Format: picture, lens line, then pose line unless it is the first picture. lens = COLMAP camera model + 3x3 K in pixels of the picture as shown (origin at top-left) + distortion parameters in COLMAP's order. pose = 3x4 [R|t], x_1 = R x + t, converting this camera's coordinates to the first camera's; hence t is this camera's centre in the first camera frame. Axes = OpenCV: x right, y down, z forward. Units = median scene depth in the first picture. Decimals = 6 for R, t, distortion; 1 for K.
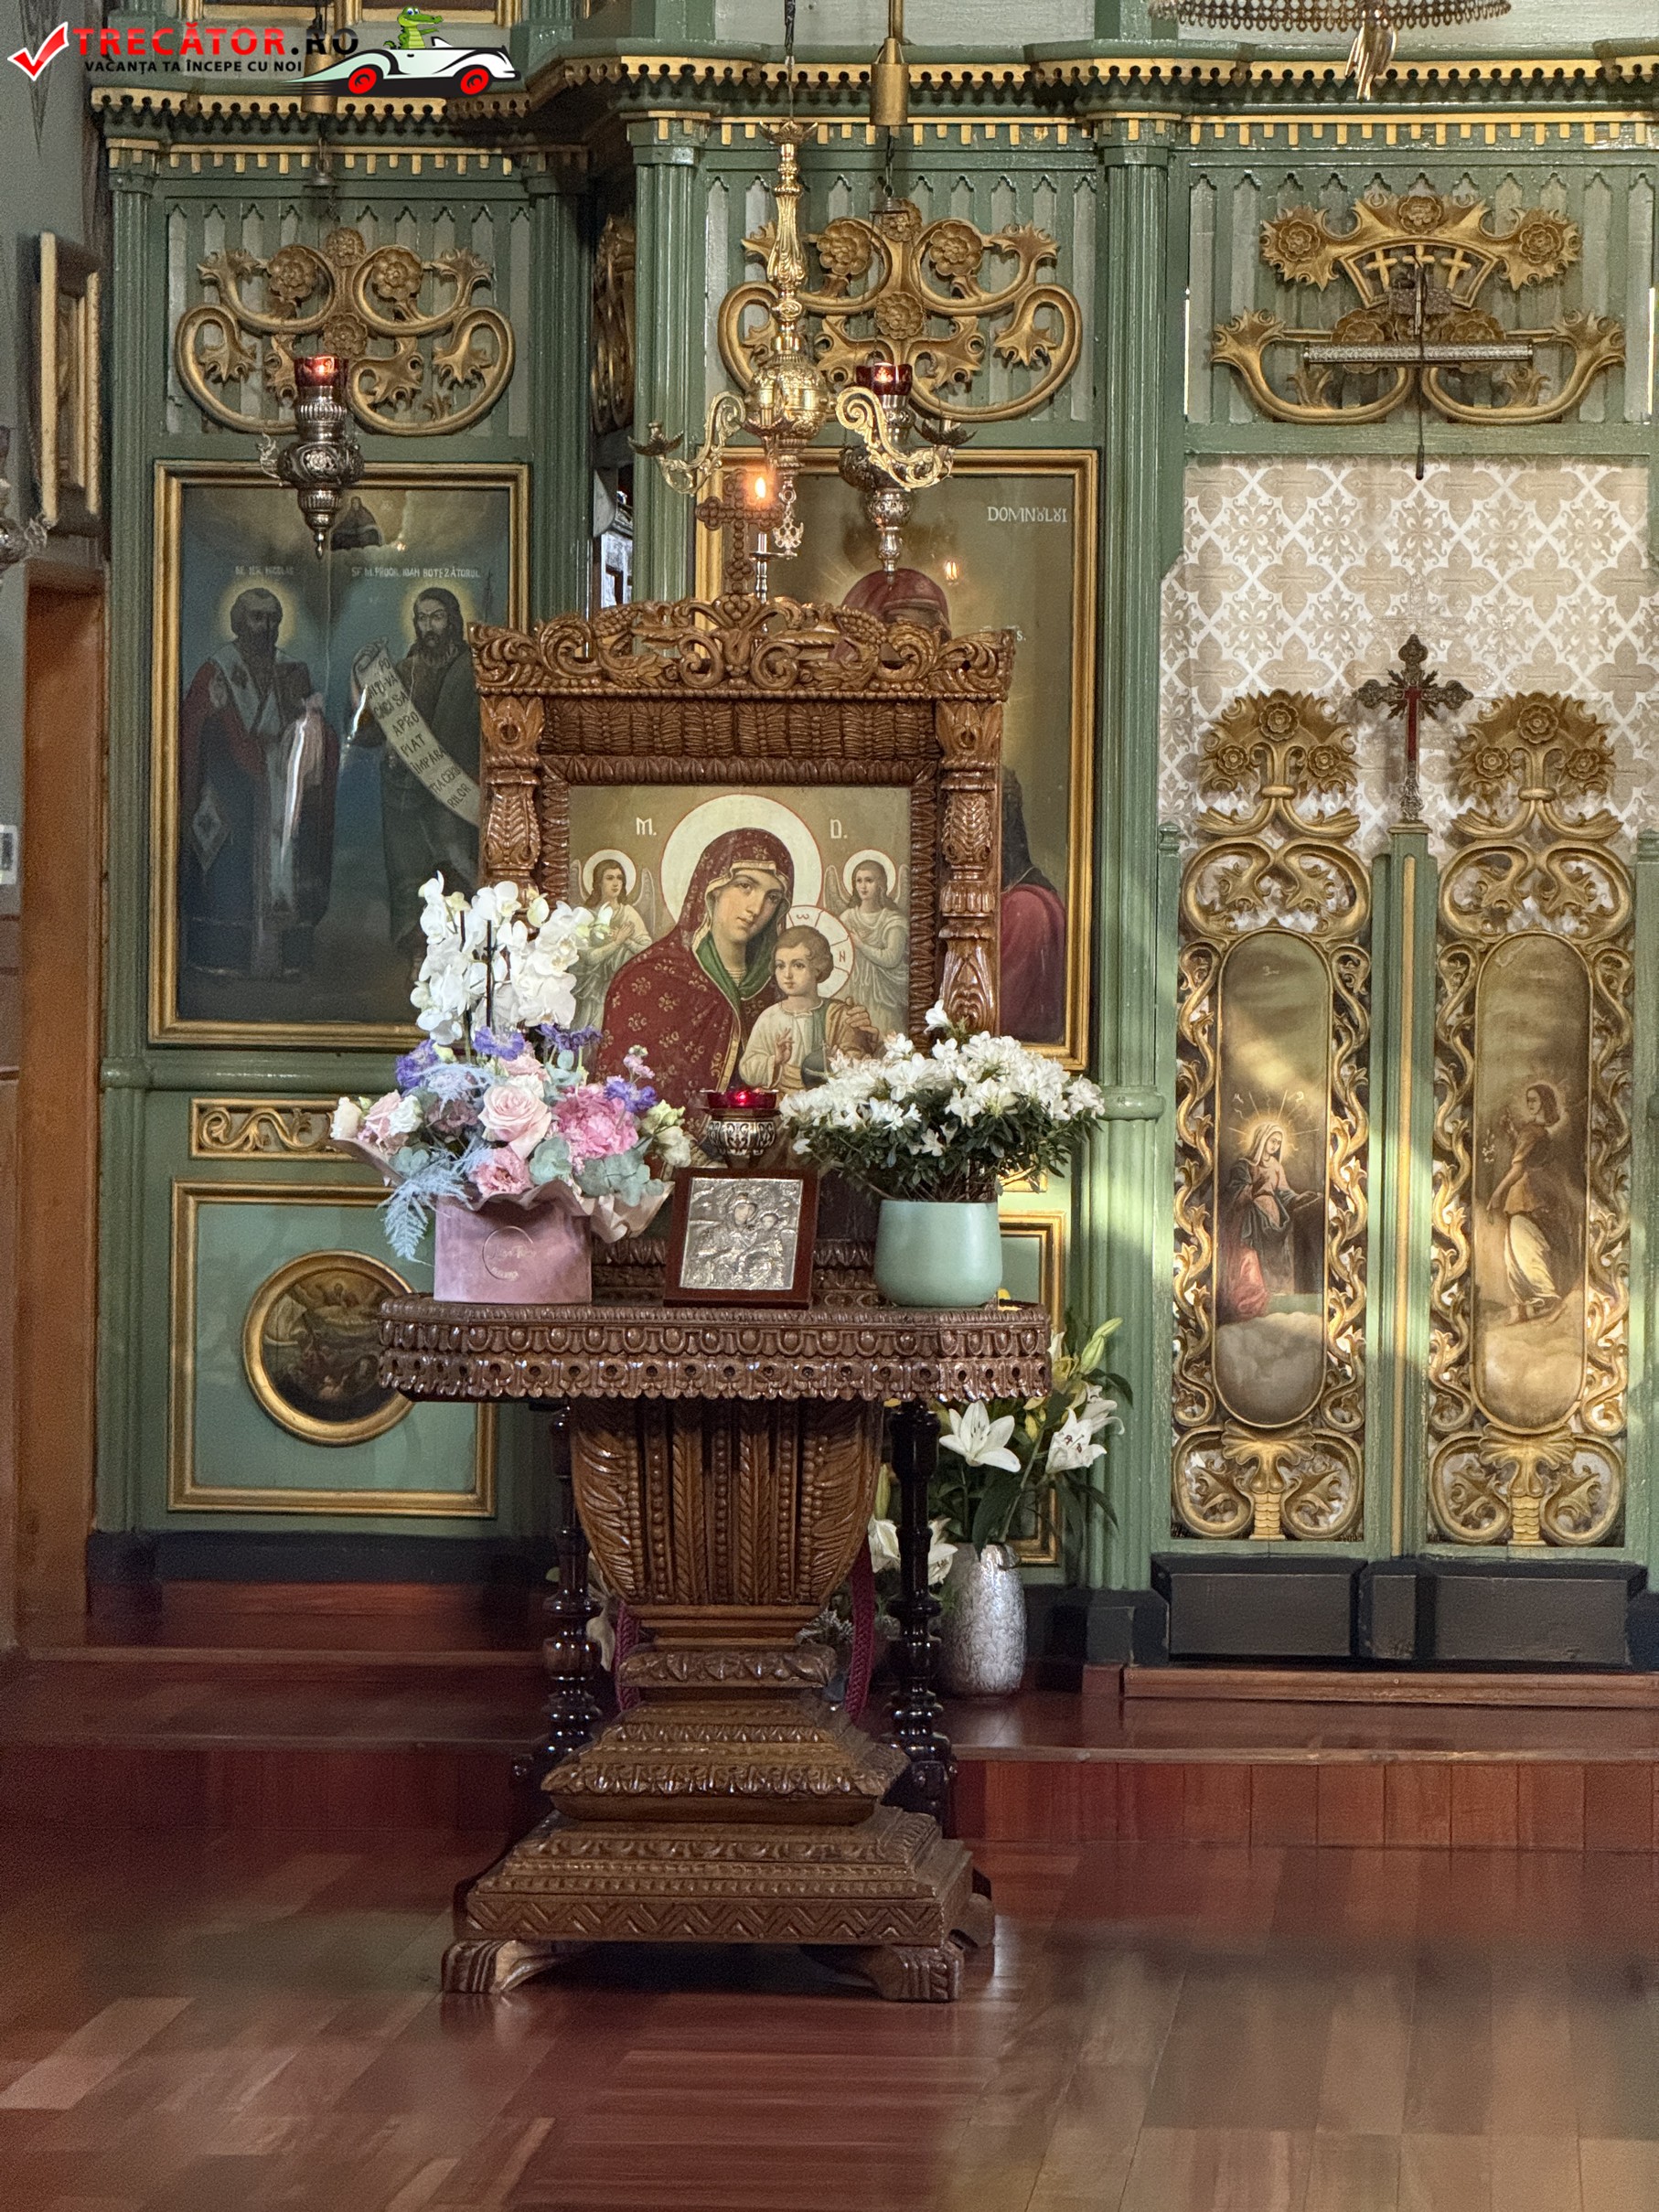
lens RADIAL K [[7410.6, 0, 975.9], [0, 7410.6, 1161.2], [0, 0, 1]] dist [0.604764, -1.226127]
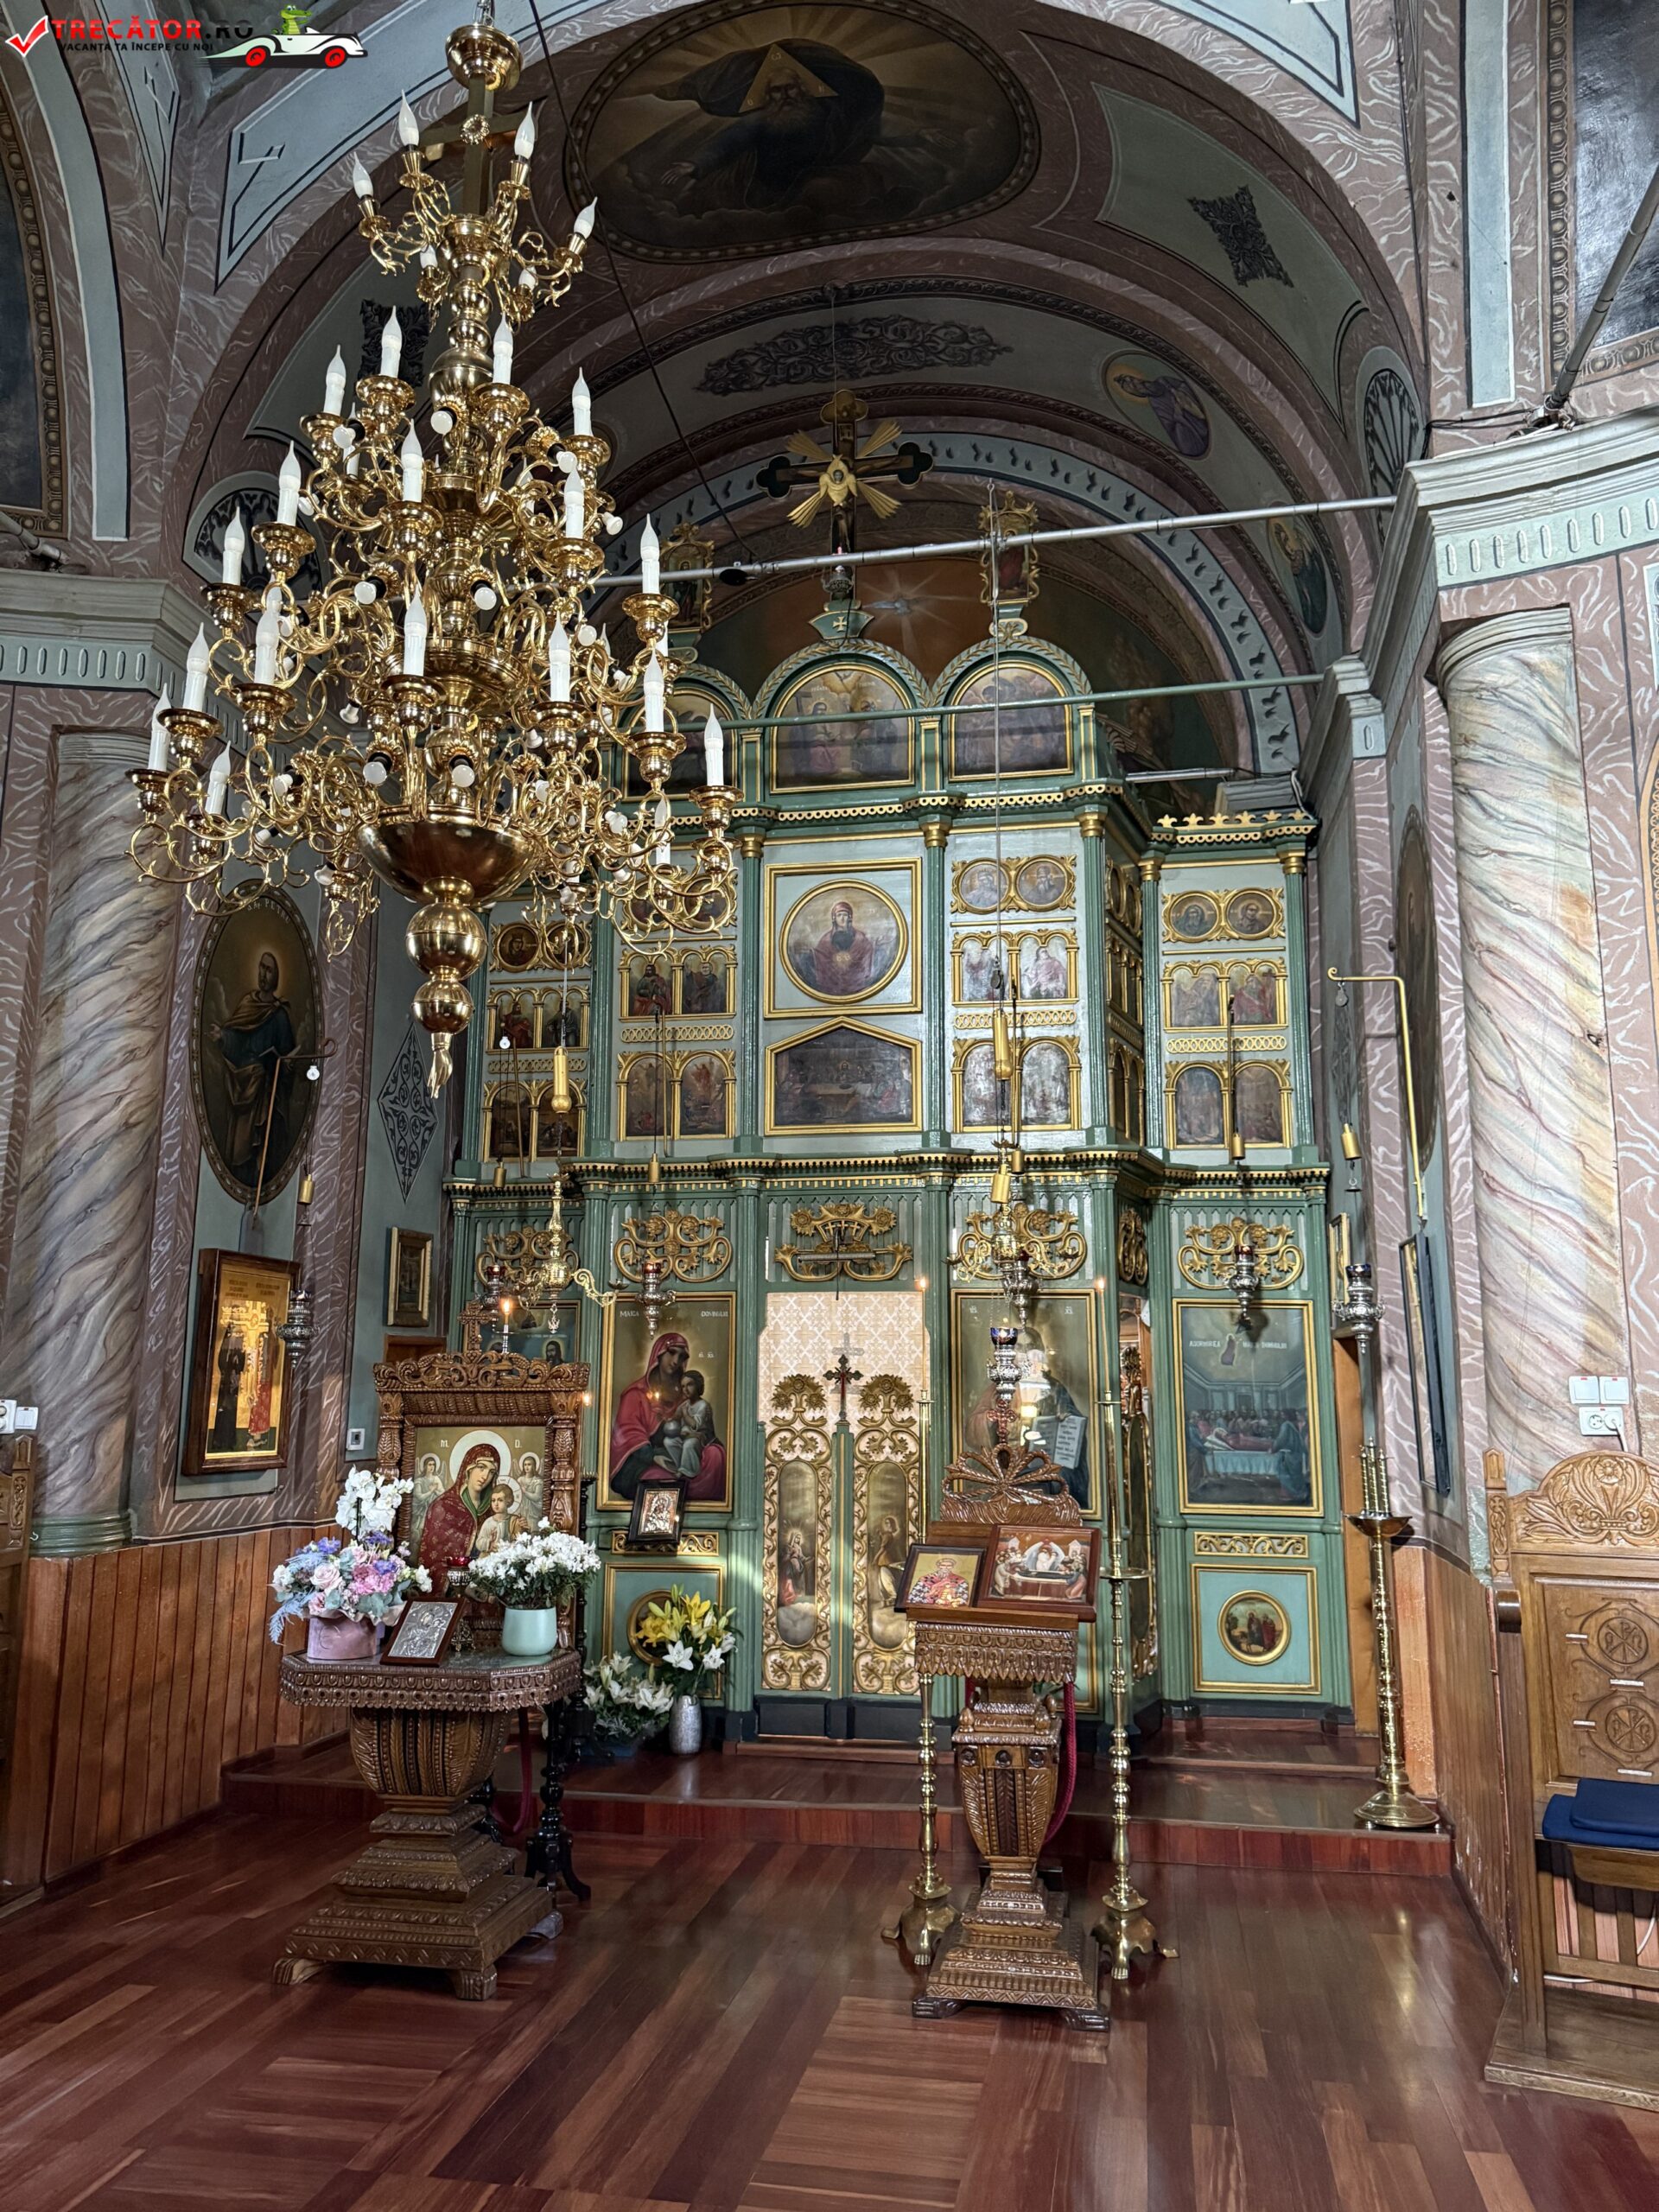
lens RADIAL K [[1549.9, 0, 830.4], [0, 1549.9, 1094.3], [0, 0, 1]] dist [0.010424, -0.011888]
pose [[0.992687, -0.030510, -0.116797, 0.140583], [0.003857, 0.975056, -0.221925, -0.040433], [0.120655, 0.219852, 0.968043, 0.450693]]
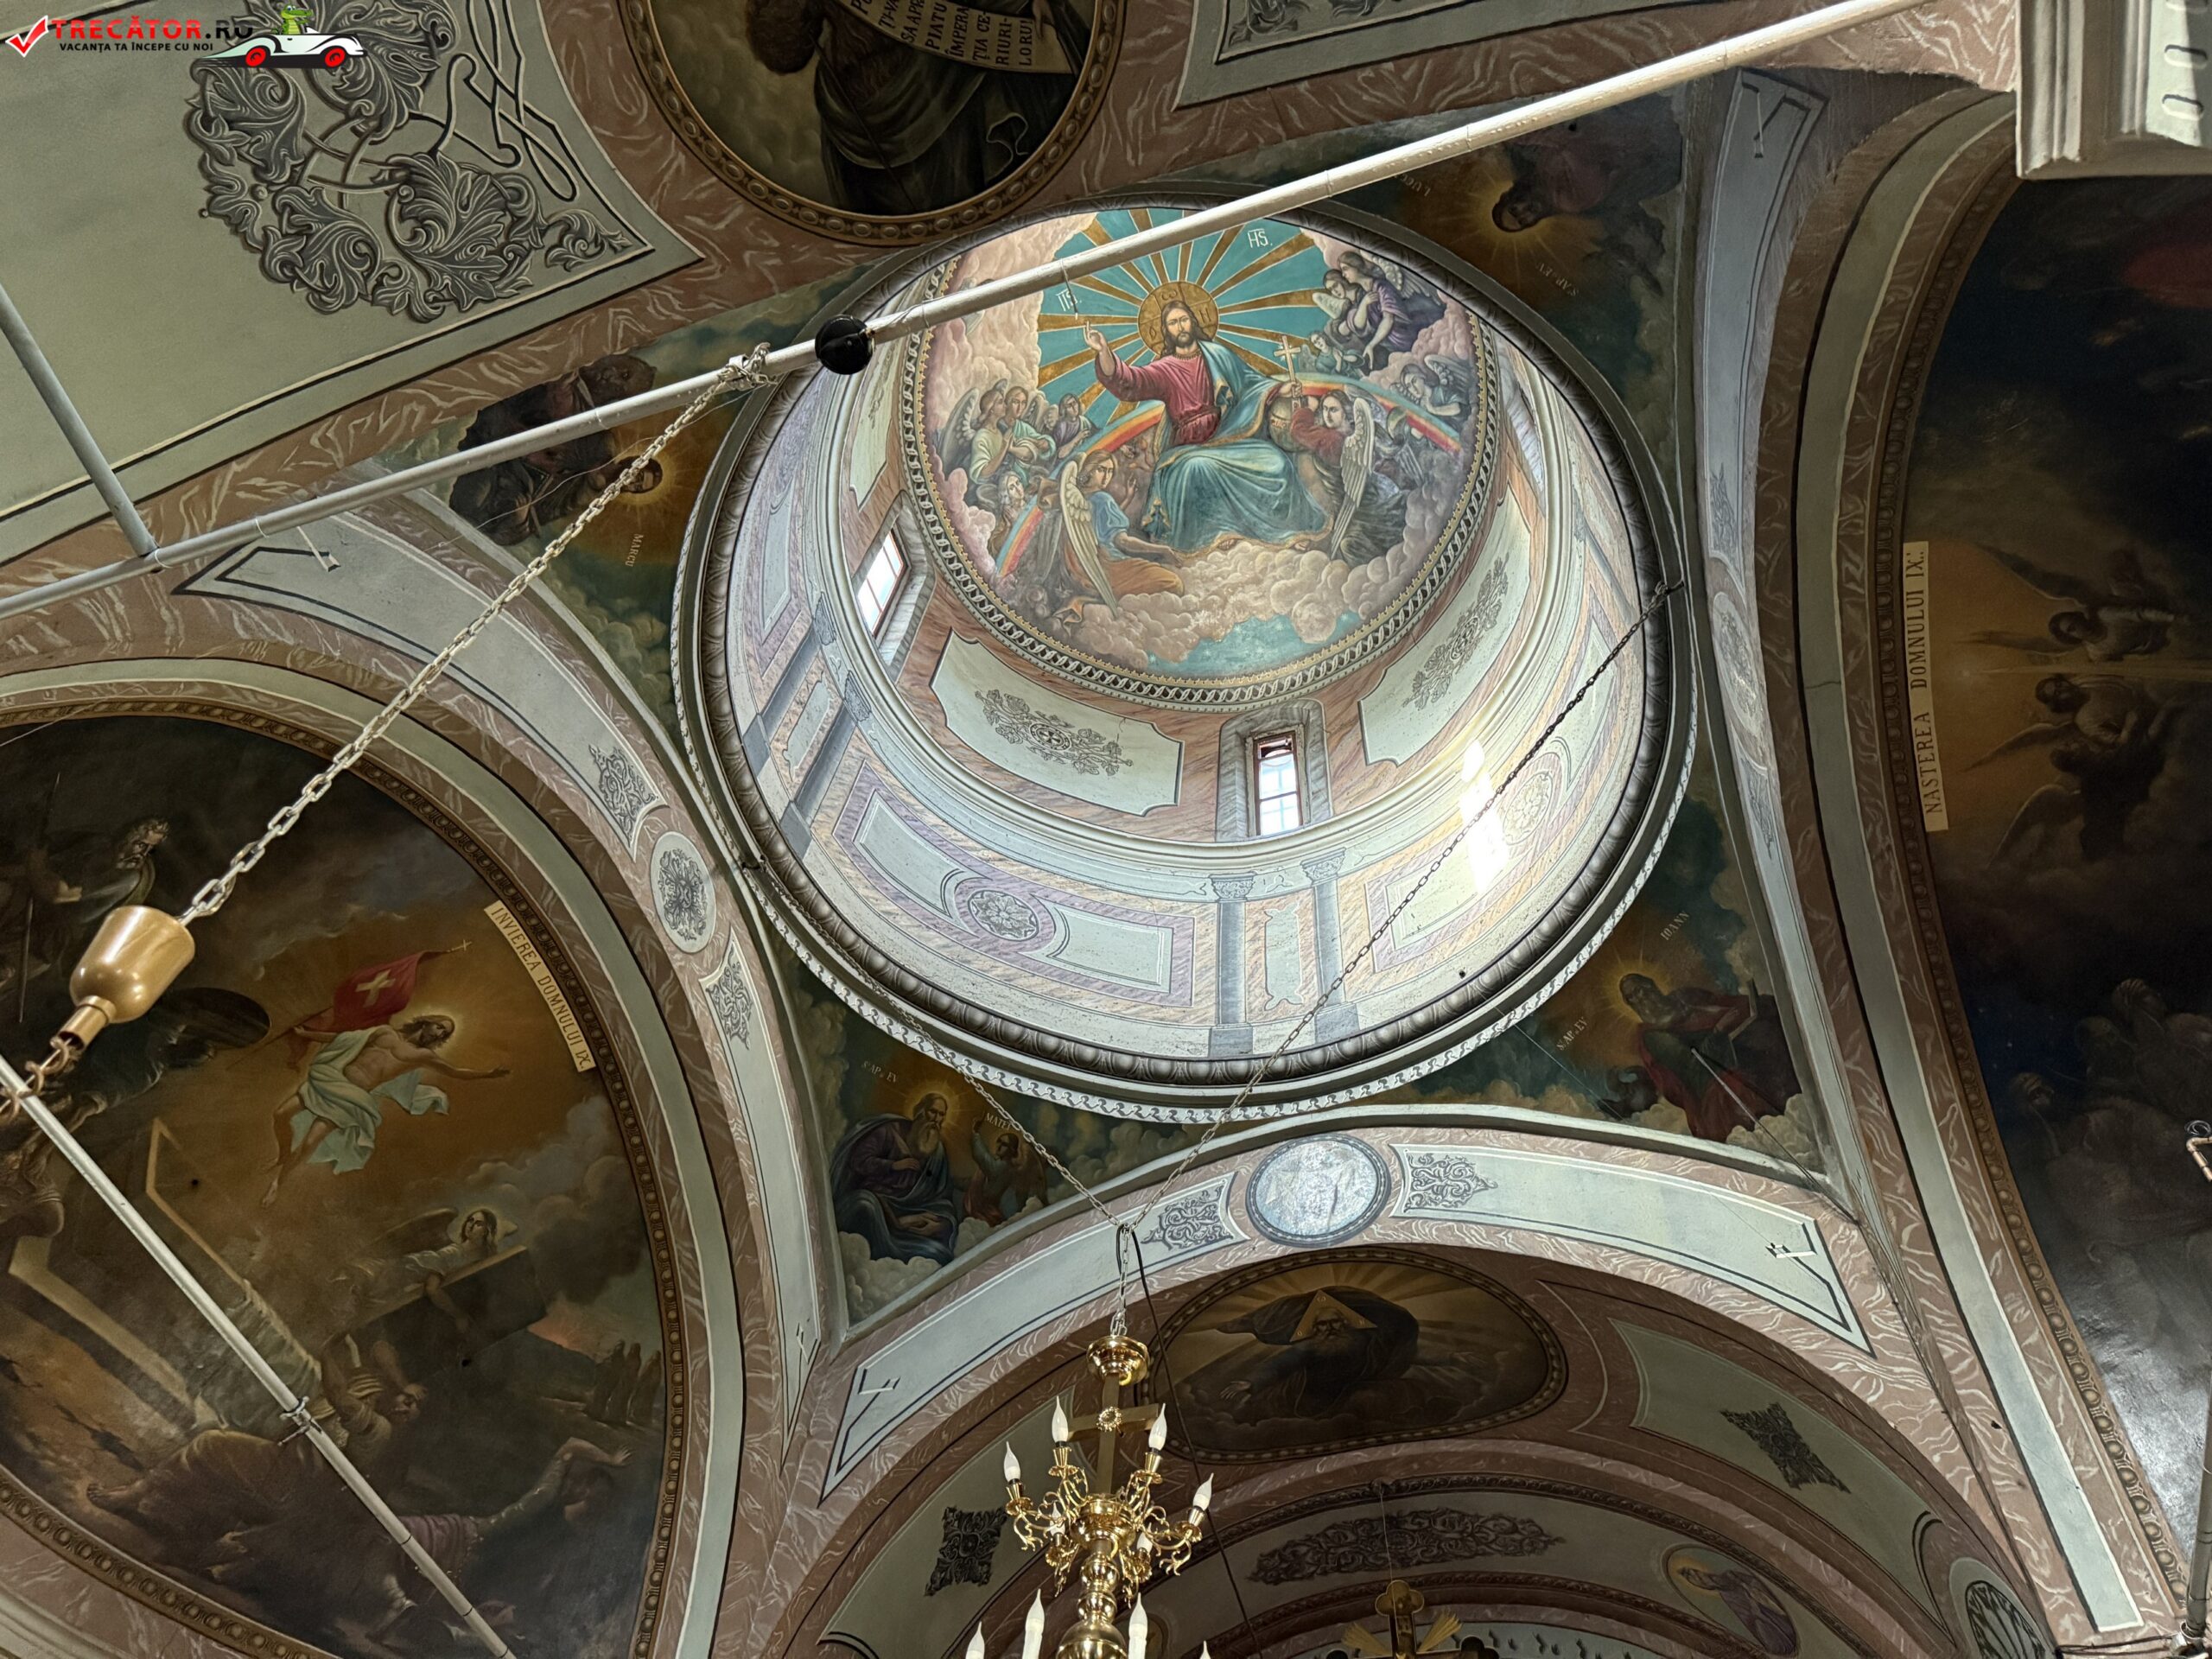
lens RADIAL K [[1549.9, 0, 1106.0], [0, 1549.9, 829.5], [0, 0, 1]] dist [0.010424, -0.011888]
pose [[0.971152, -0.167206, -0.170017, 0.121801], [-0.068938, 0.485668, -0.871421, -0.051286], [0.228278, 0.858003, 0.460131, 0.415325]]
